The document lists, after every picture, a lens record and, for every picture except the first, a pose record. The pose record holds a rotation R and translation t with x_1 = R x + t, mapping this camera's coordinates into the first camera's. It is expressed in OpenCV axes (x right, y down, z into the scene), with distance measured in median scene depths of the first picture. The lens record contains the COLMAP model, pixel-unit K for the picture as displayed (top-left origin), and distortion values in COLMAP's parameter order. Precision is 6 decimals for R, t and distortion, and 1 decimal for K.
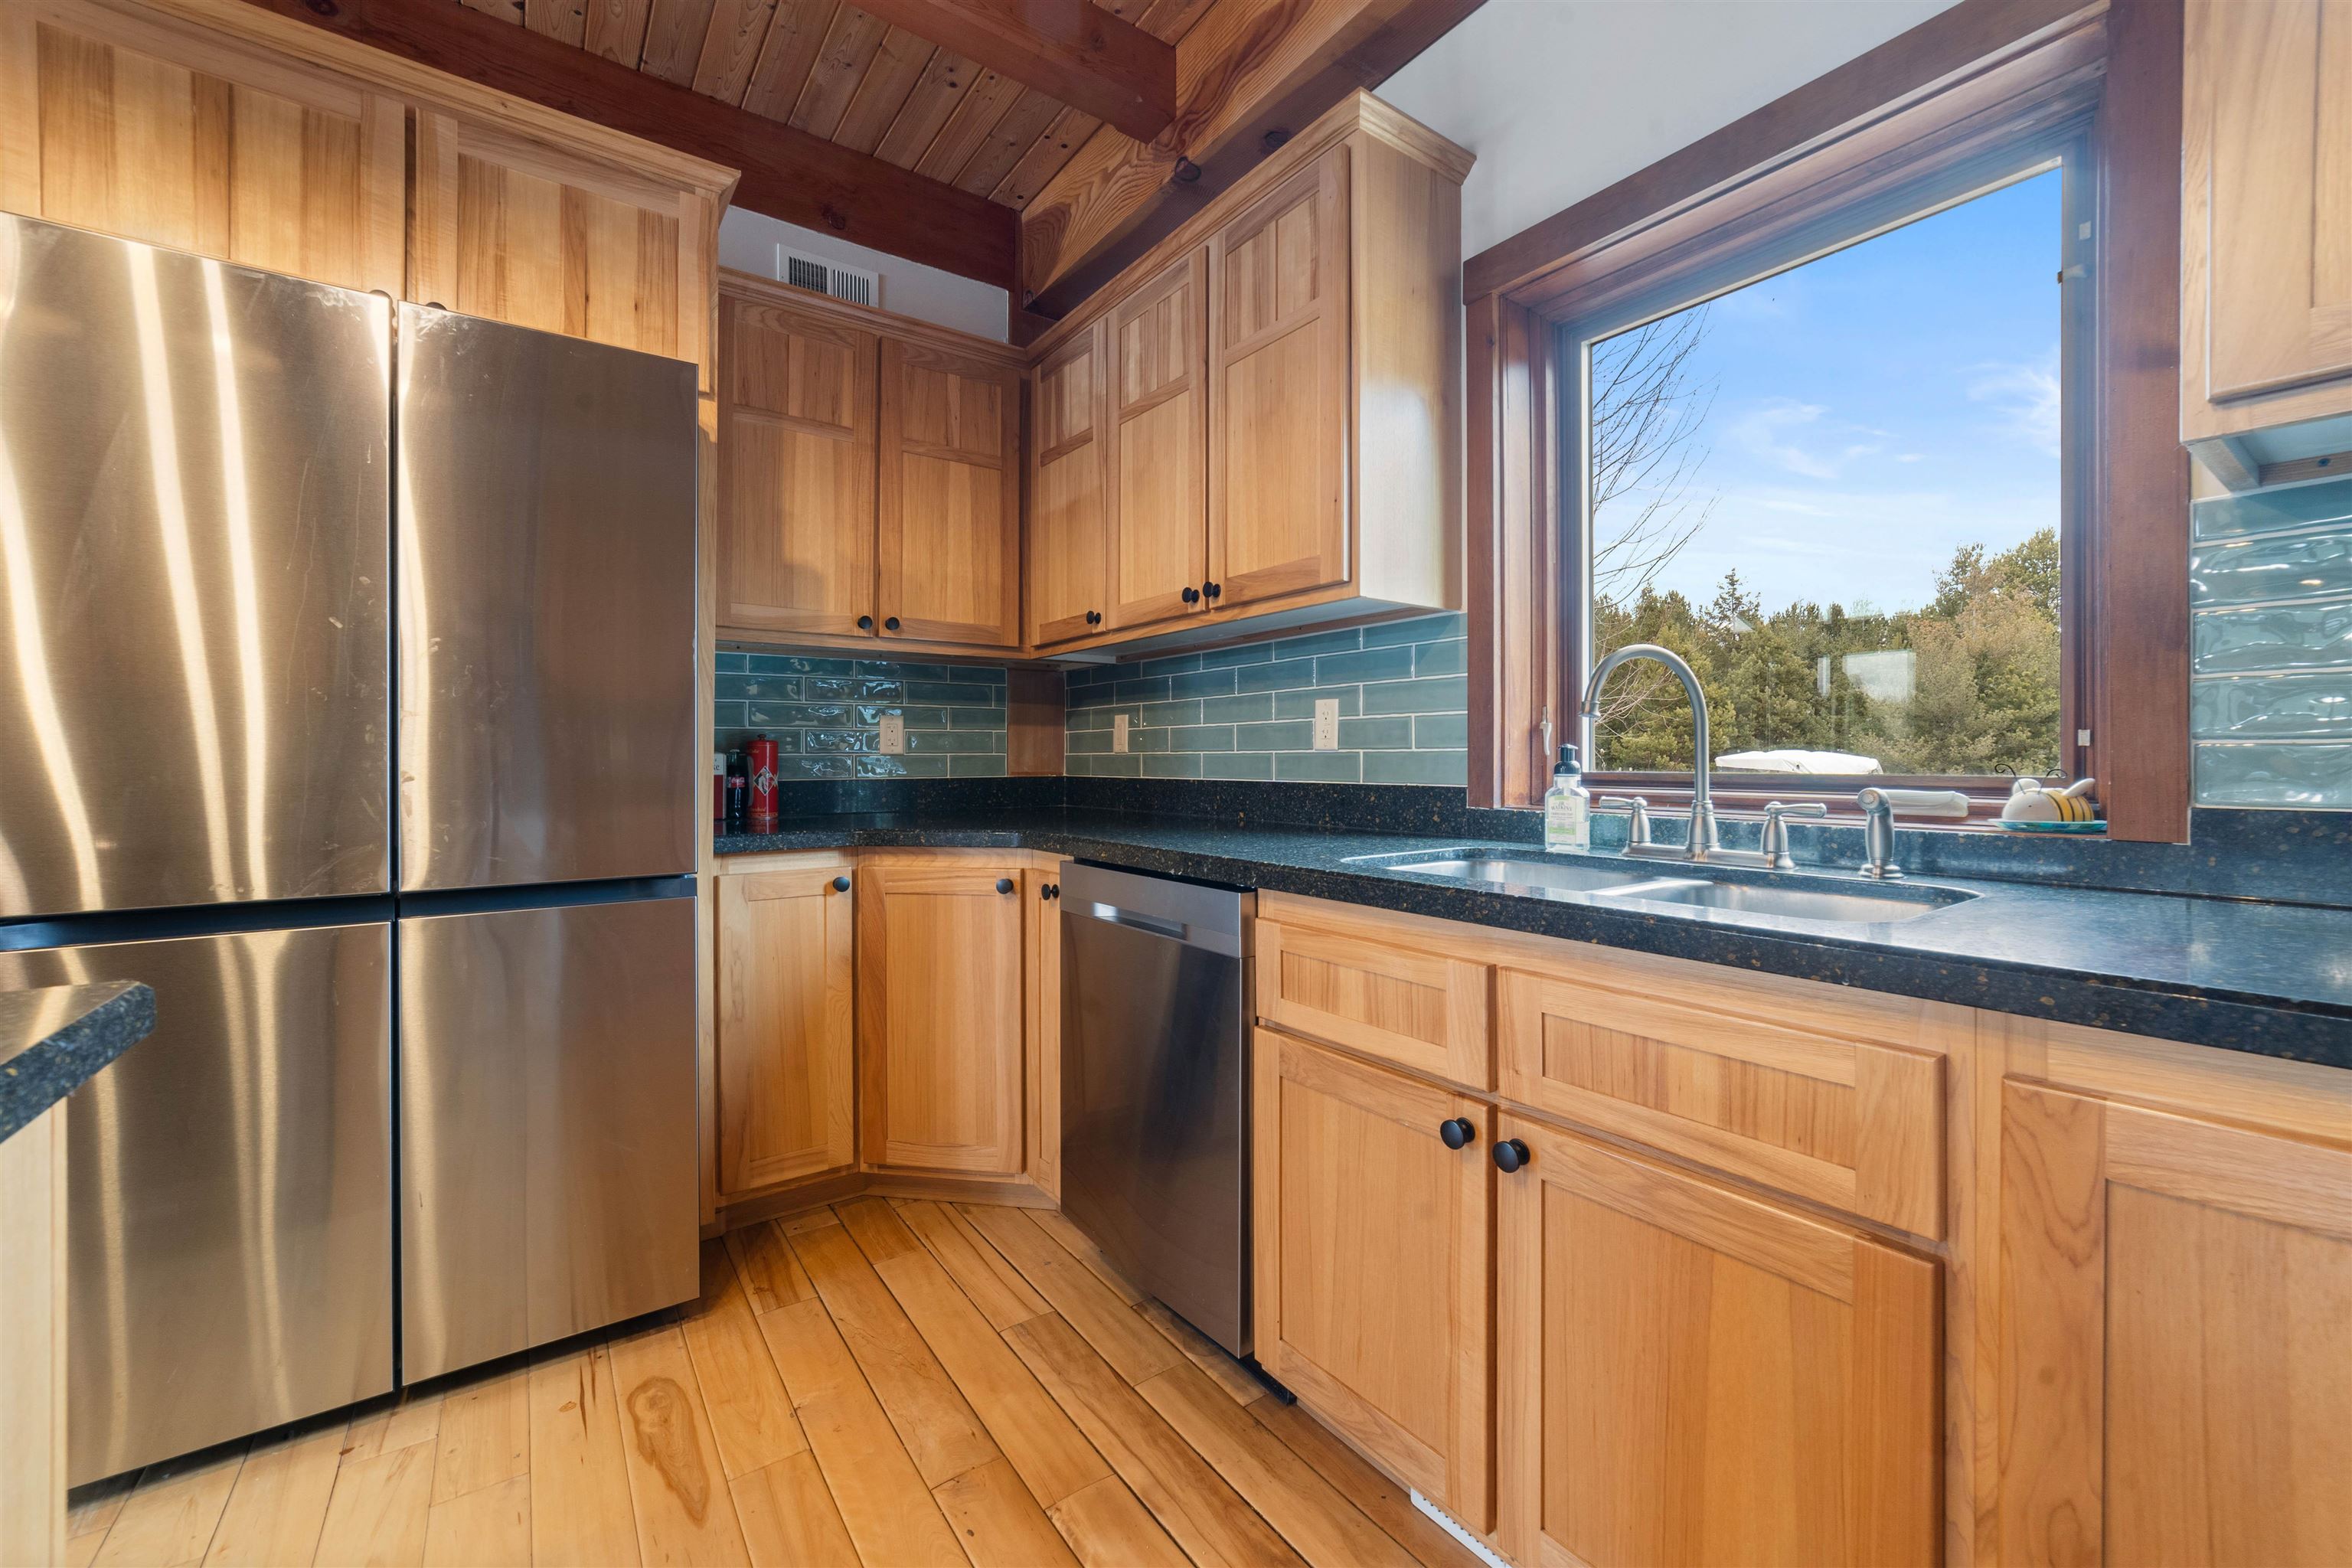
lens RADIAL K [[934.5, 0, 1163.6], [0, 934.5, 755.2], [0, 0, 1]] dist [-0.014736, 0.003020]
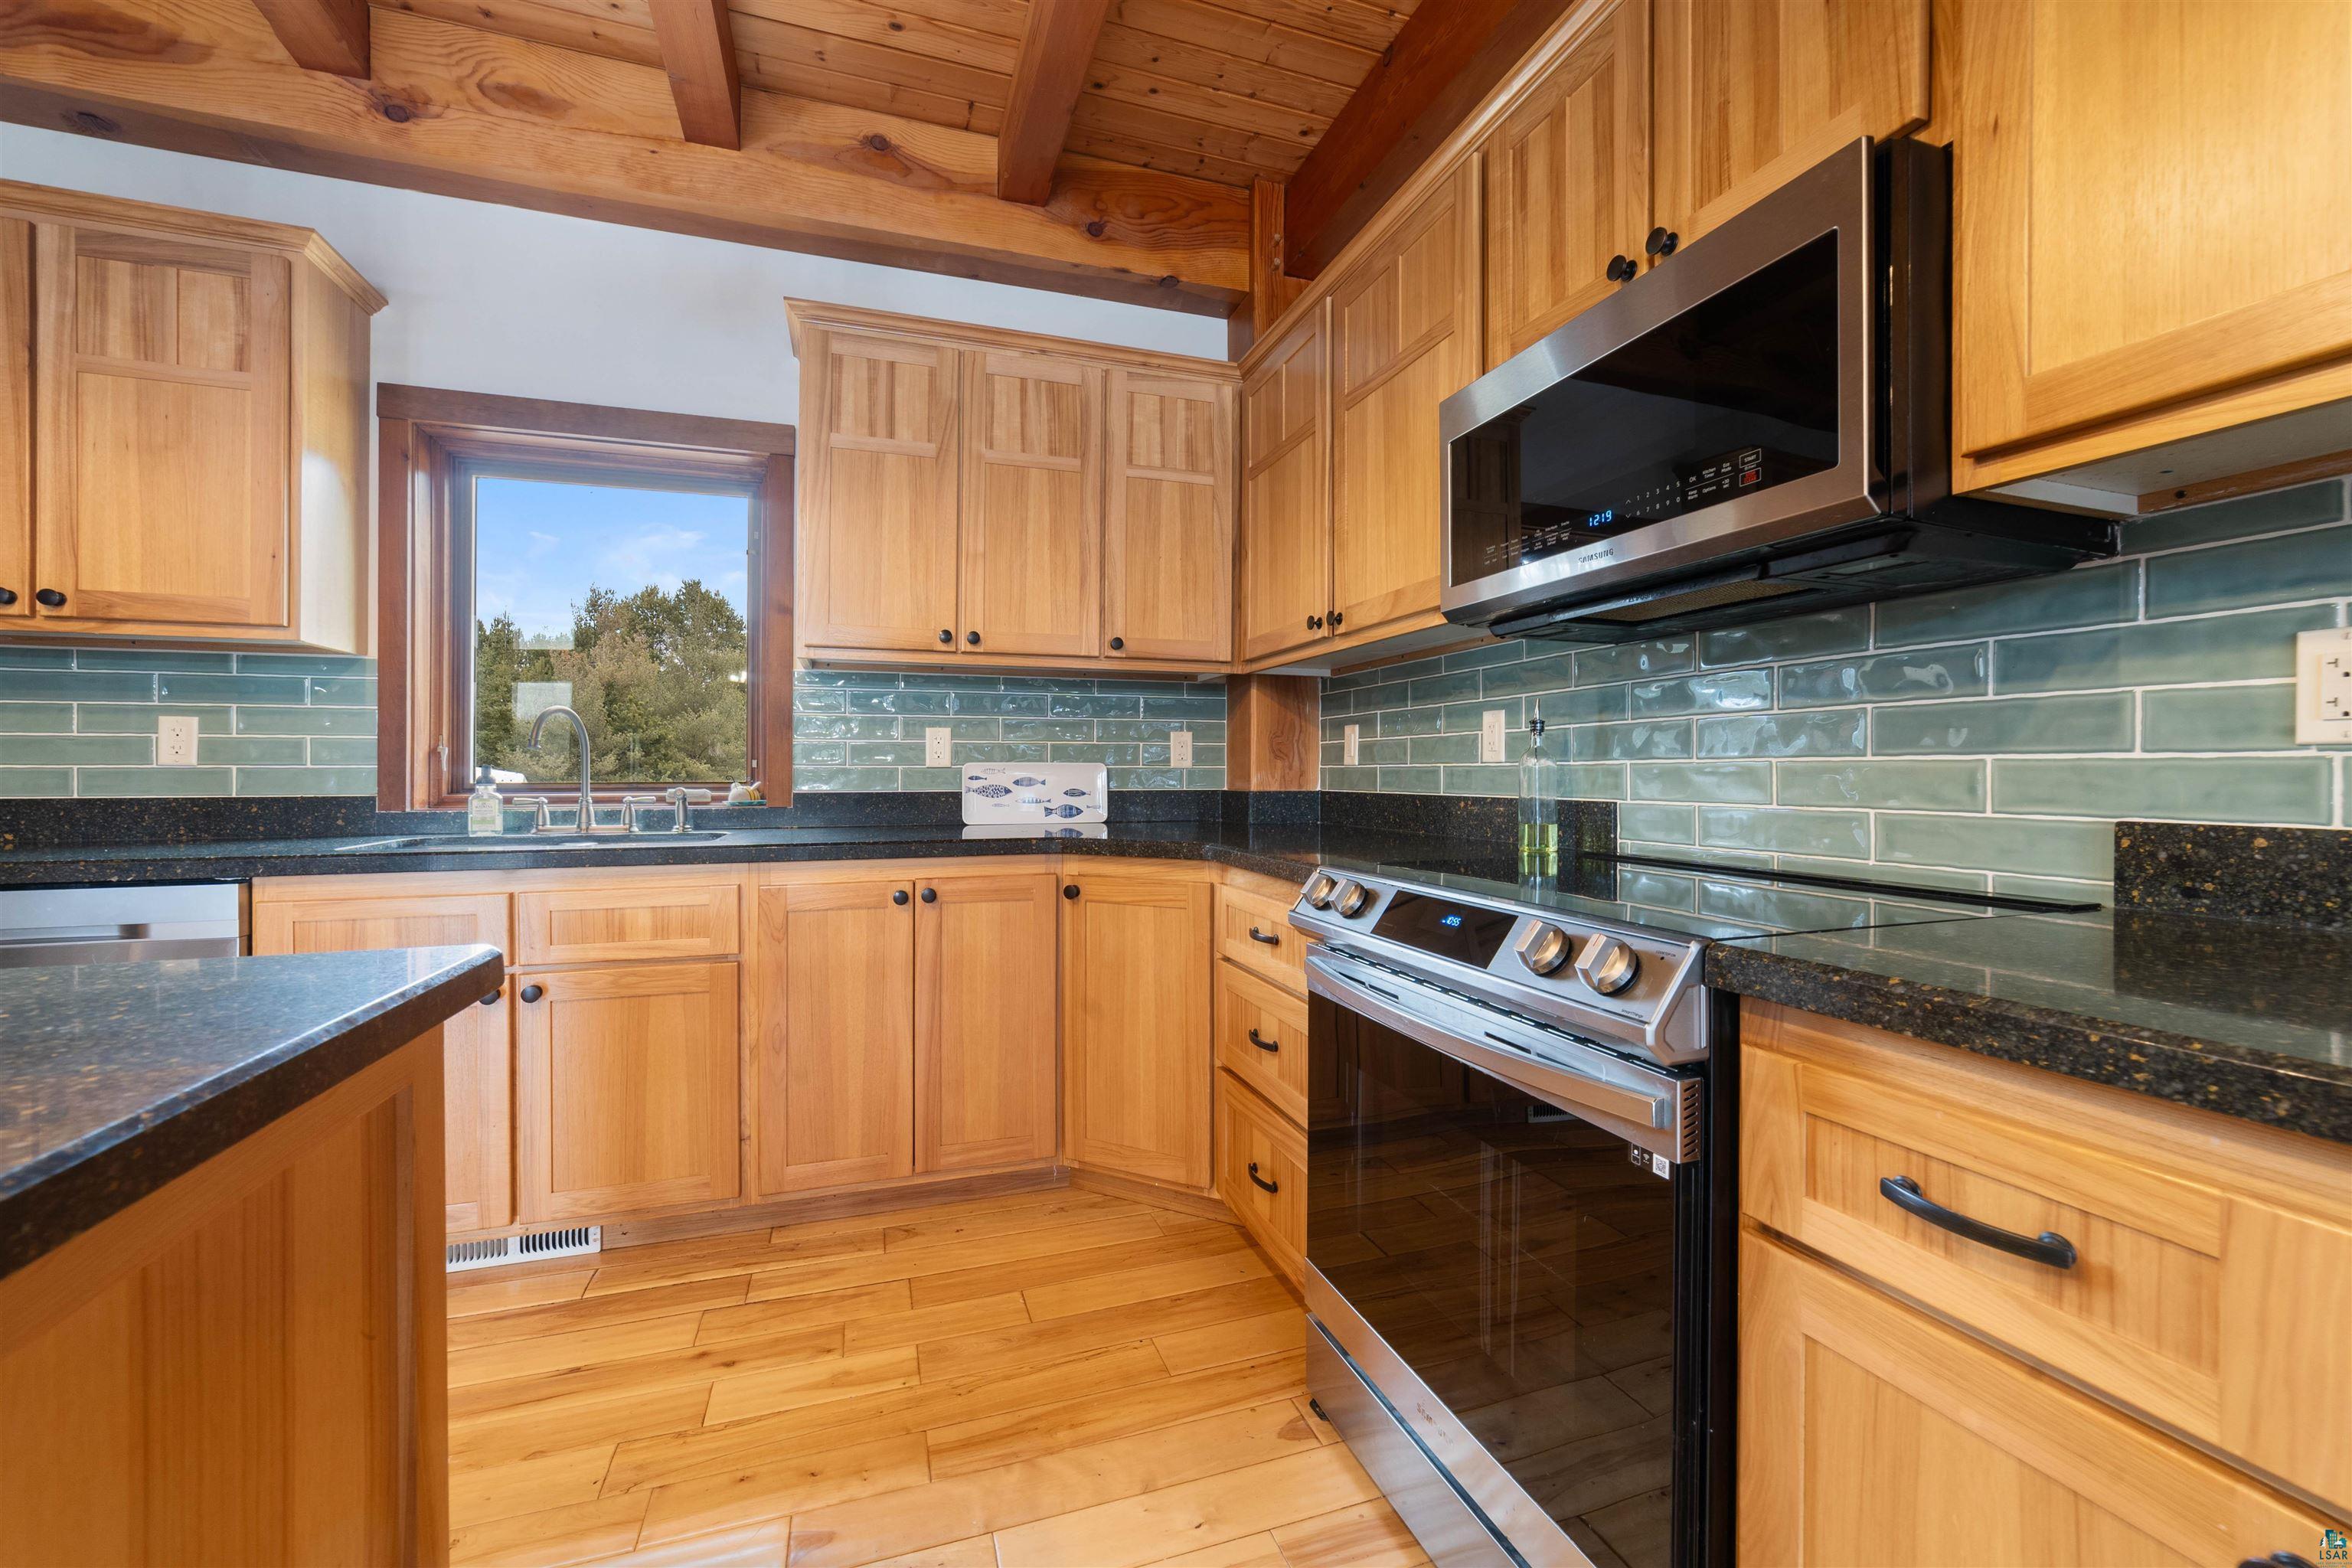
lens RADIAL K [[934.5, 0, 1176.0], [0, 934.5, 770.8], [0, 0, 1]] dist [-0.014736, 0.003020]
pose [[0.288949, 0.002018, 0.957342, -0.577512], [-0.002797, 0.999995, -0.001264, -0.001748], [-0.957340, -0.002313, 0.288953, -0.416122]]
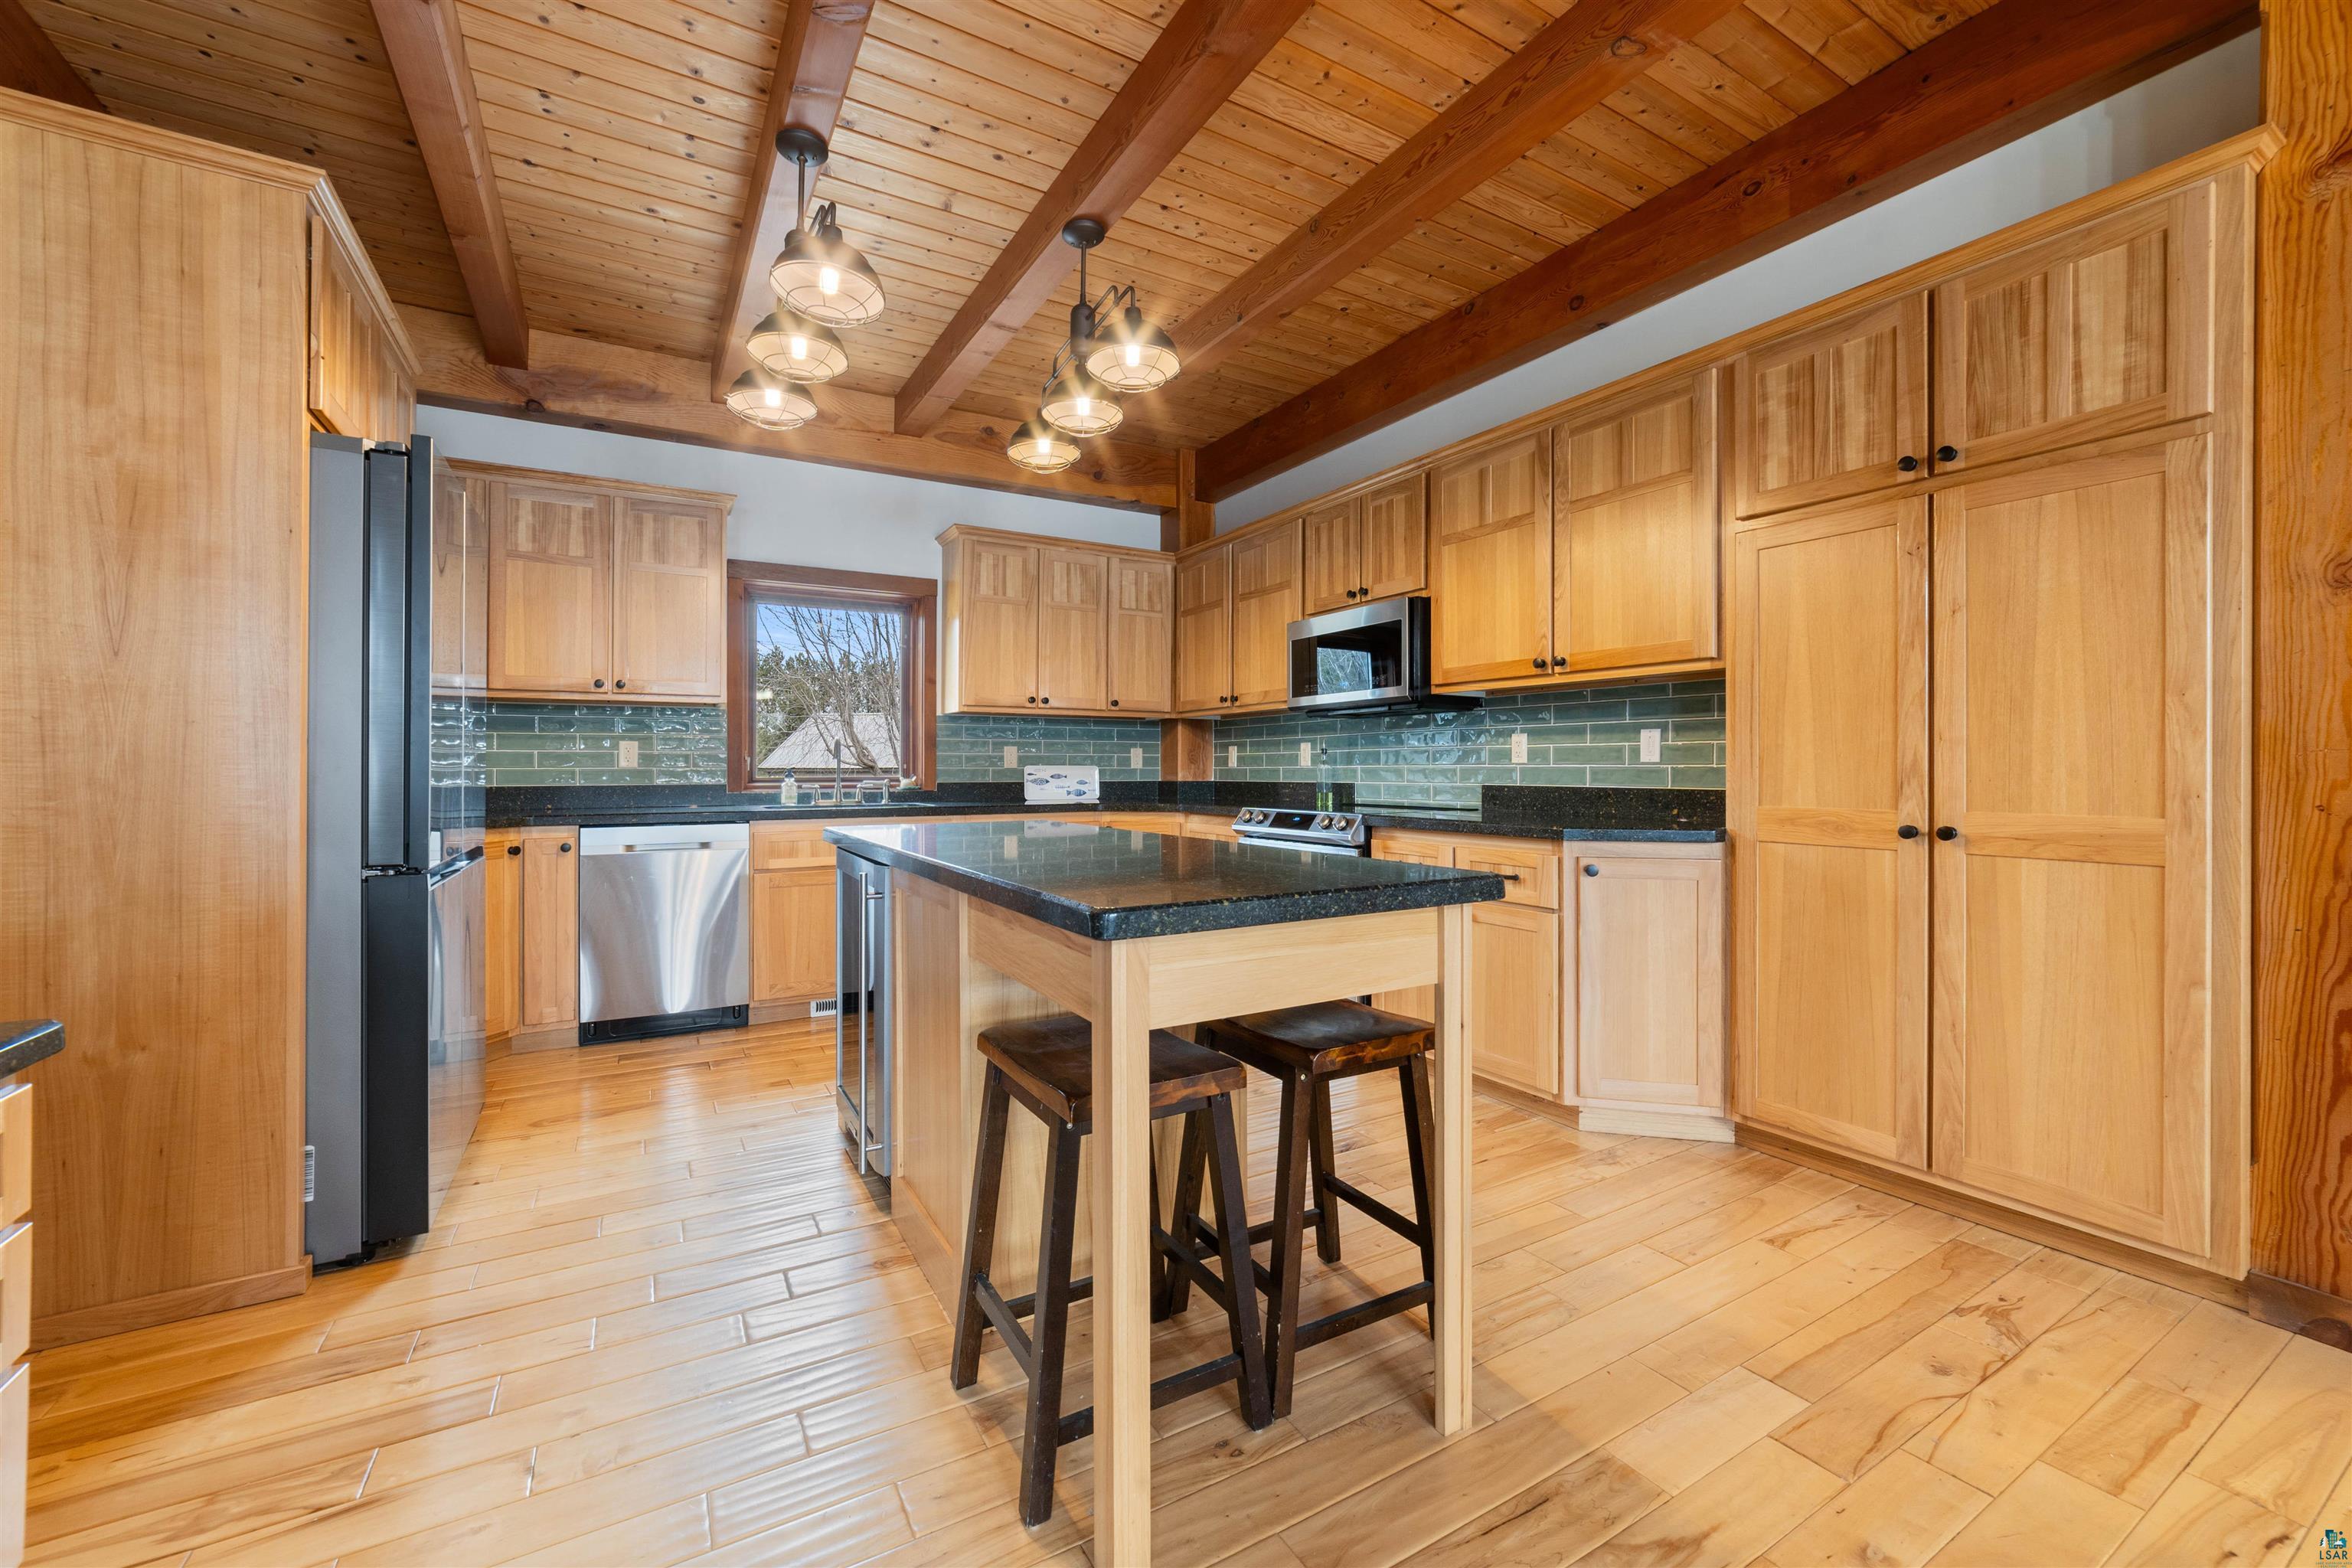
lens RADIAL K [[934.5, 0, 1166.2], [0, 934.5, 778.7], [0, 0, 1]] dist [-0.014736, 0.003020]
pose [[0.097632, -0.006985, 0.995198, -1.925243], [-0.001496, 0.999973, 0.007165, 0.001734], [-0.995221, -0.002189, 0.097619, -0.329745]]
